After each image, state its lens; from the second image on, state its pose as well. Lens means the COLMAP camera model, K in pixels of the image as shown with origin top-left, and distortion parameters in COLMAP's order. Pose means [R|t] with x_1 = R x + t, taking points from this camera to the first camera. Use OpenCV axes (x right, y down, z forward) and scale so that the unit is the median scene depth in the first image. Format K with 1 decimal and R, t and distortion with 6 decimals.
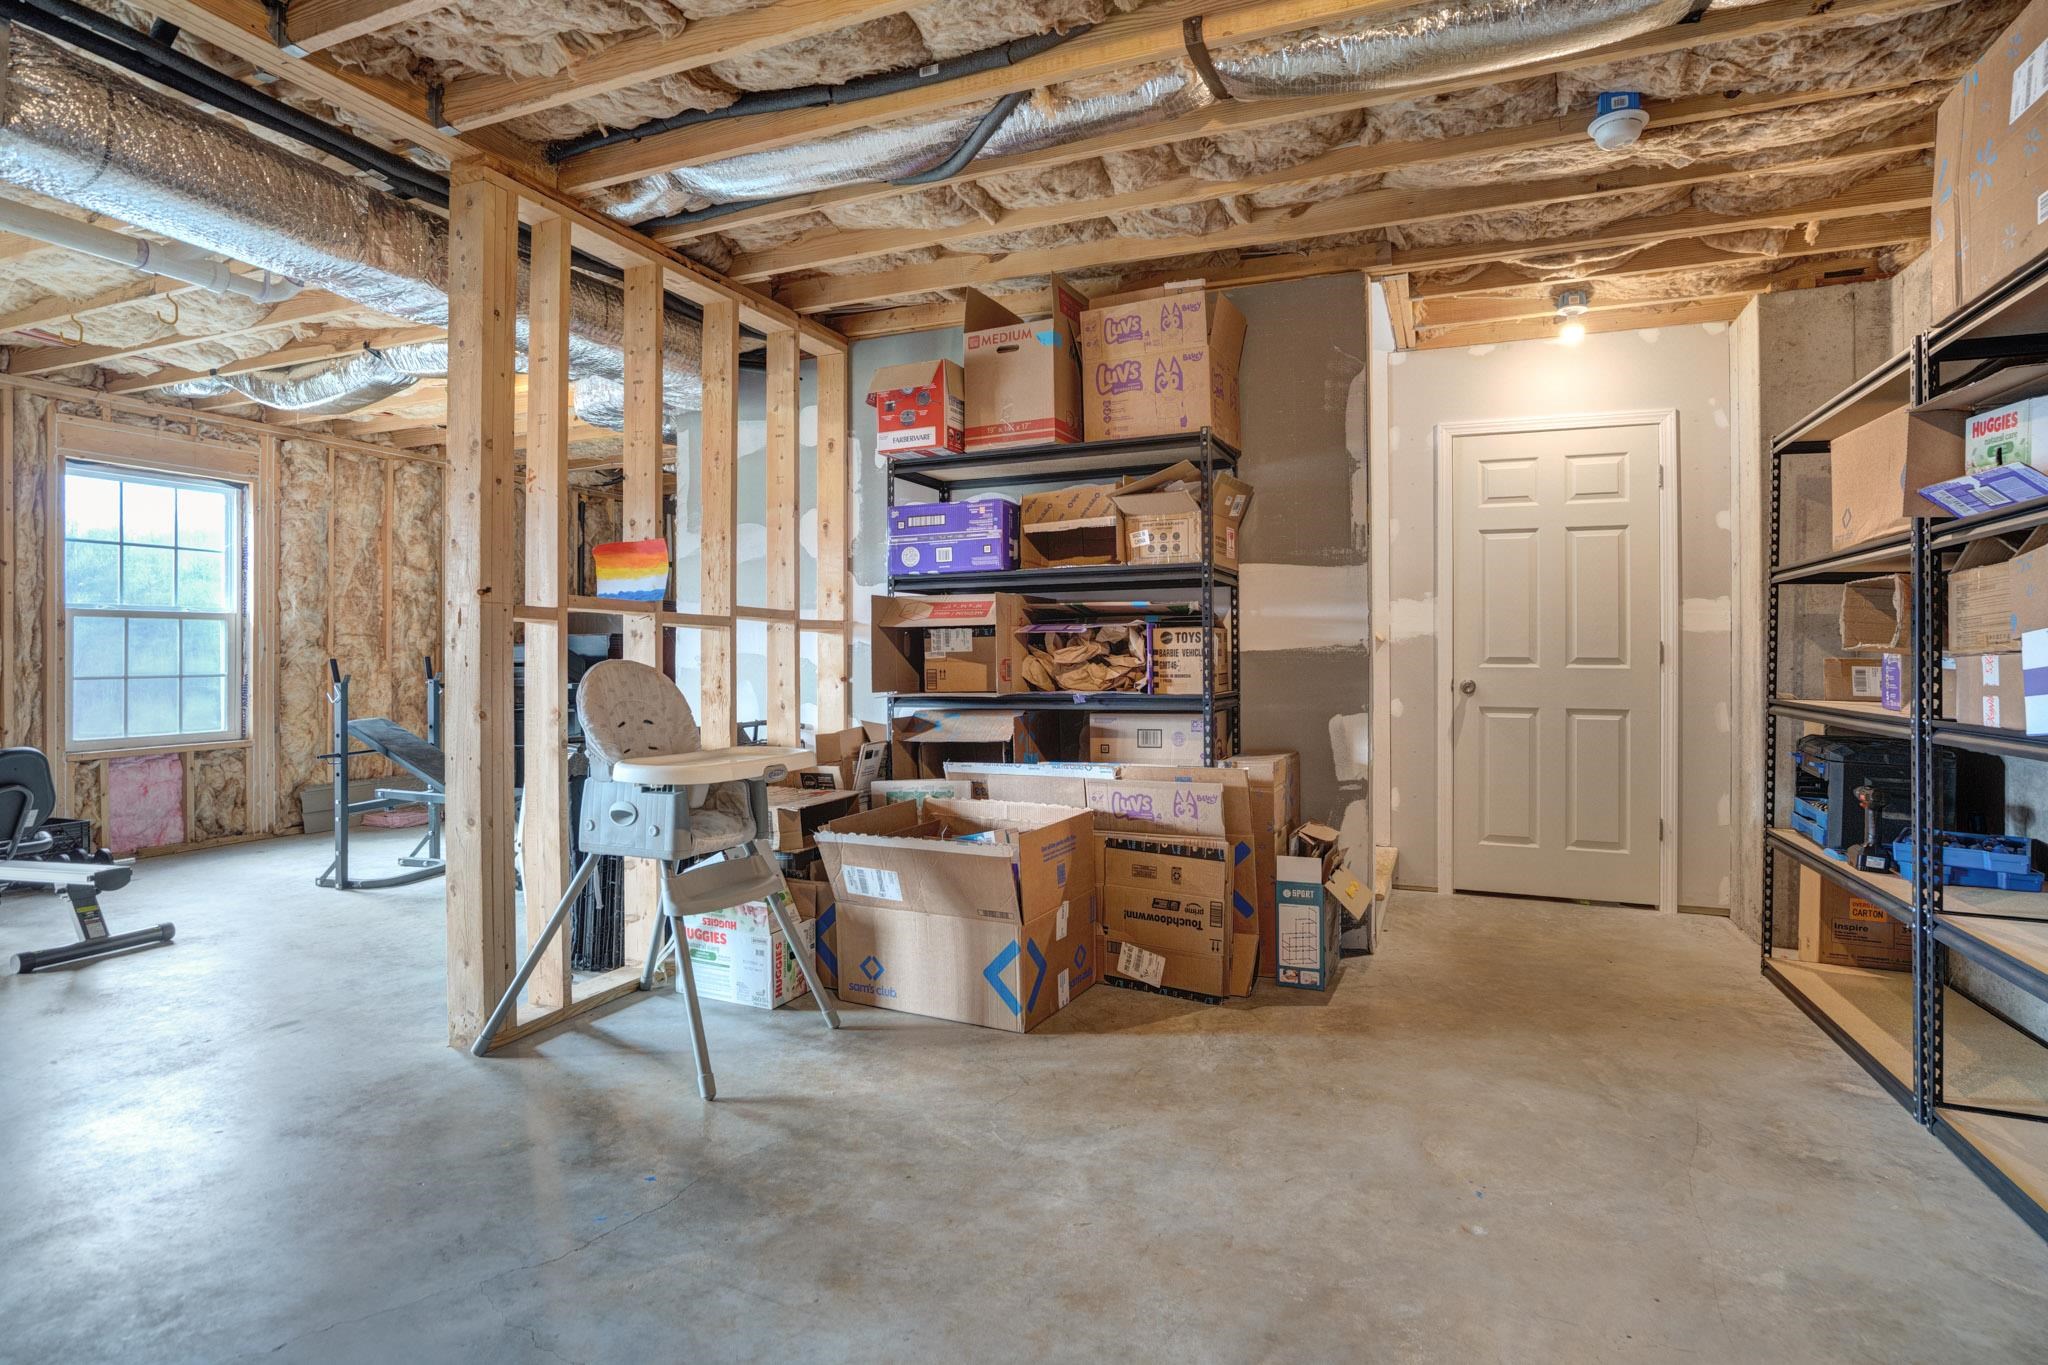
lens RADIAL K [[1078.2, 0, 1013.9], [0, 1078.2, 654.6], [0, 0, 1]] dist [-0.033110, 0.023389]
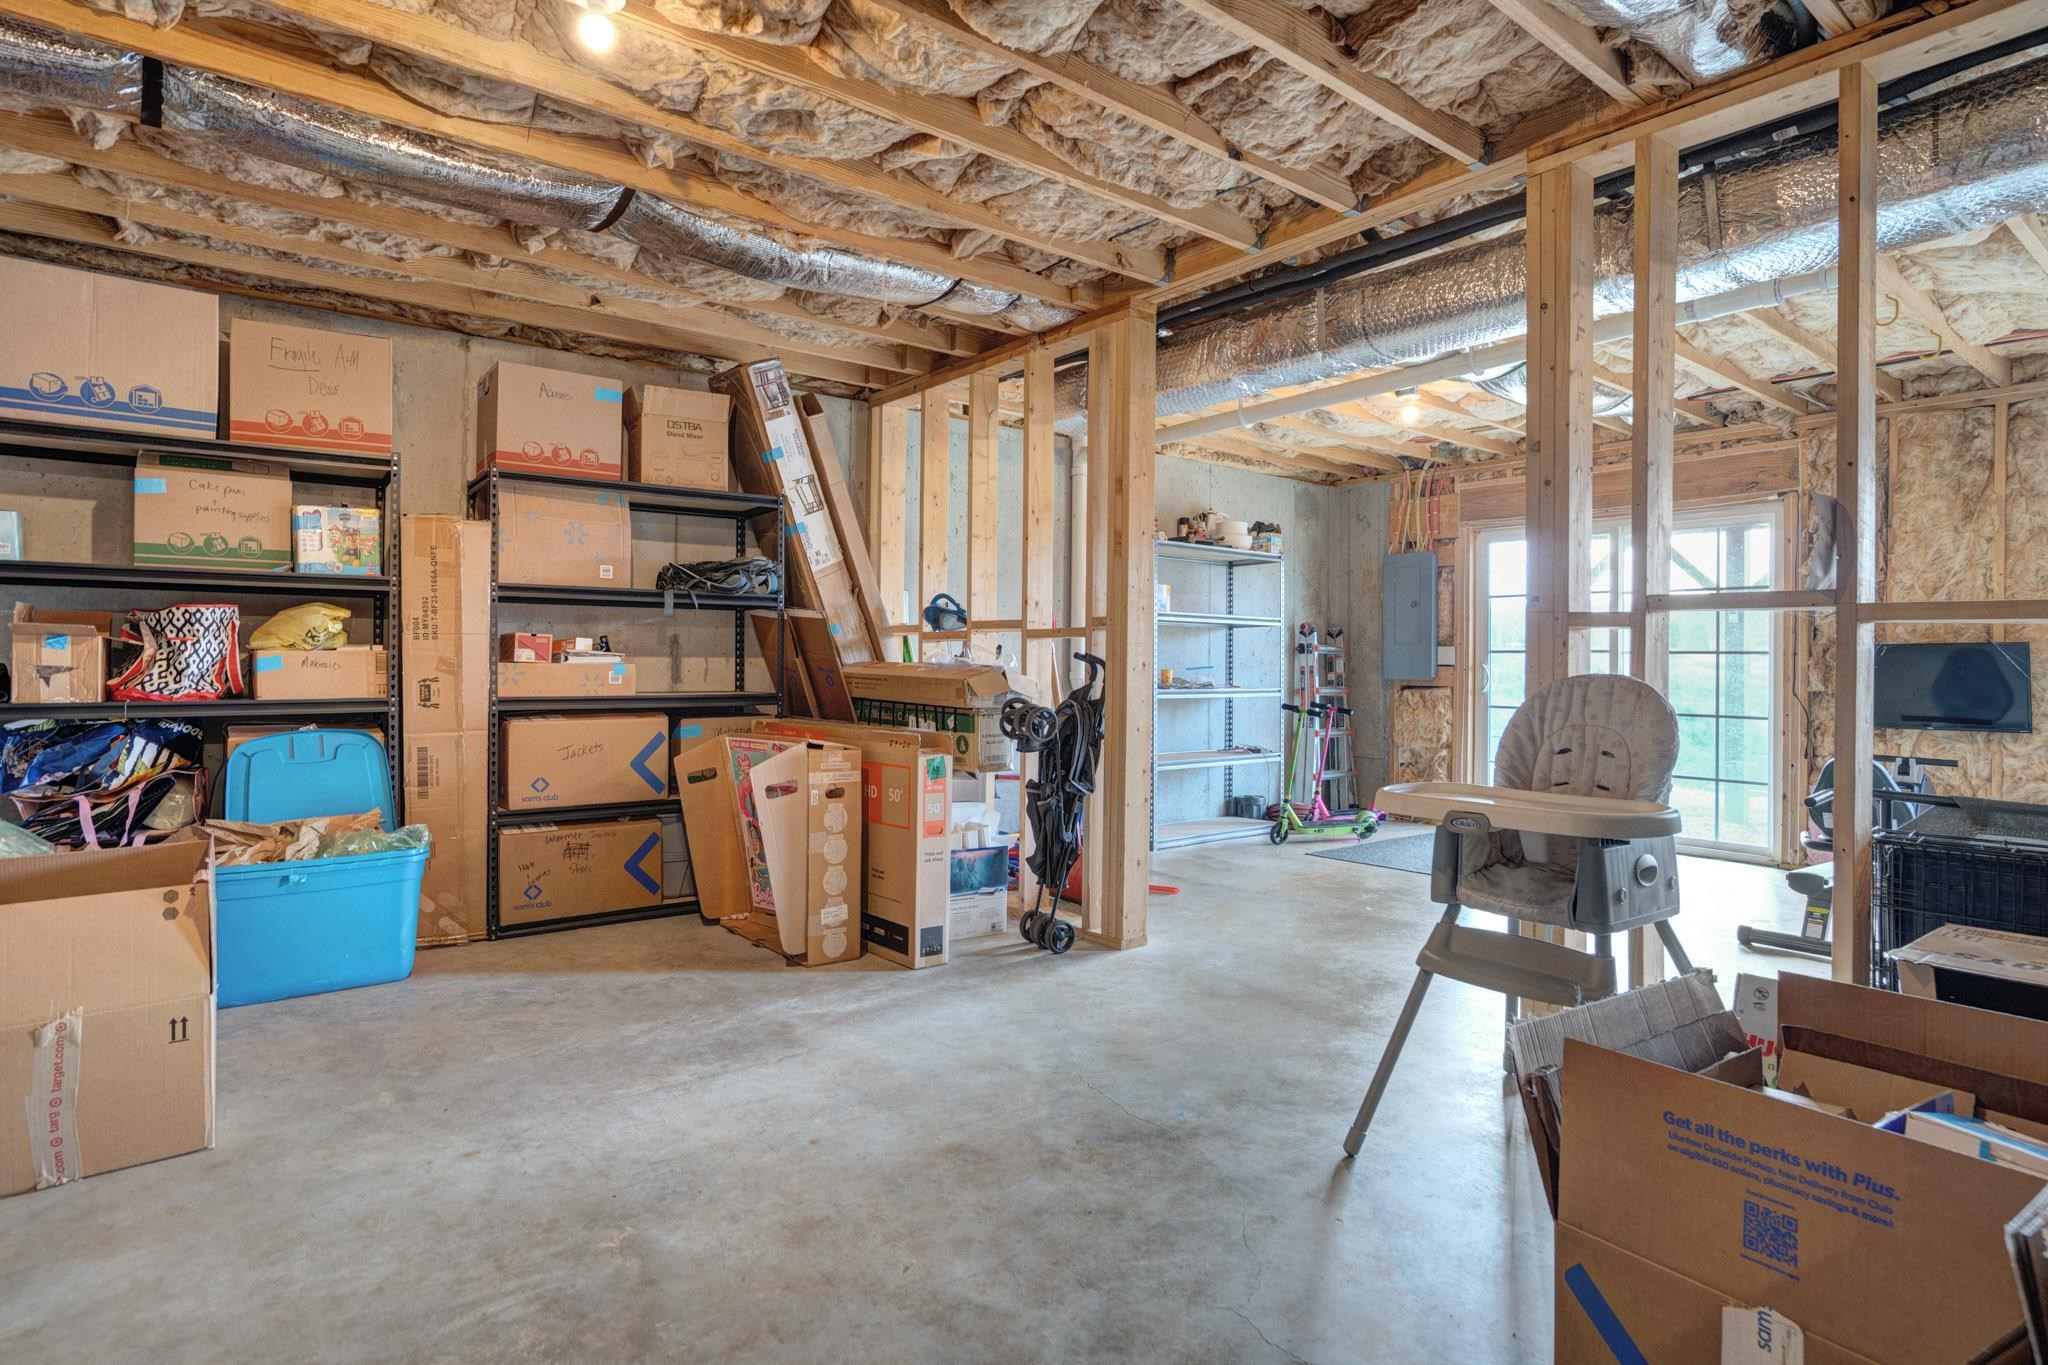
lens RADIAL K [[1103.8, 0, 1017.9], [0, 1103.8, 656.9], [0, 0, 1]] dist [-0.037858, 0.025531]
pose [[-0.503447, -0.005231, -0.864010, 0.813924], [-0.007239, 0.999972, -0.001836, -0.005800], [0.863996, 0.005330, -0.503471, 1.495988]]
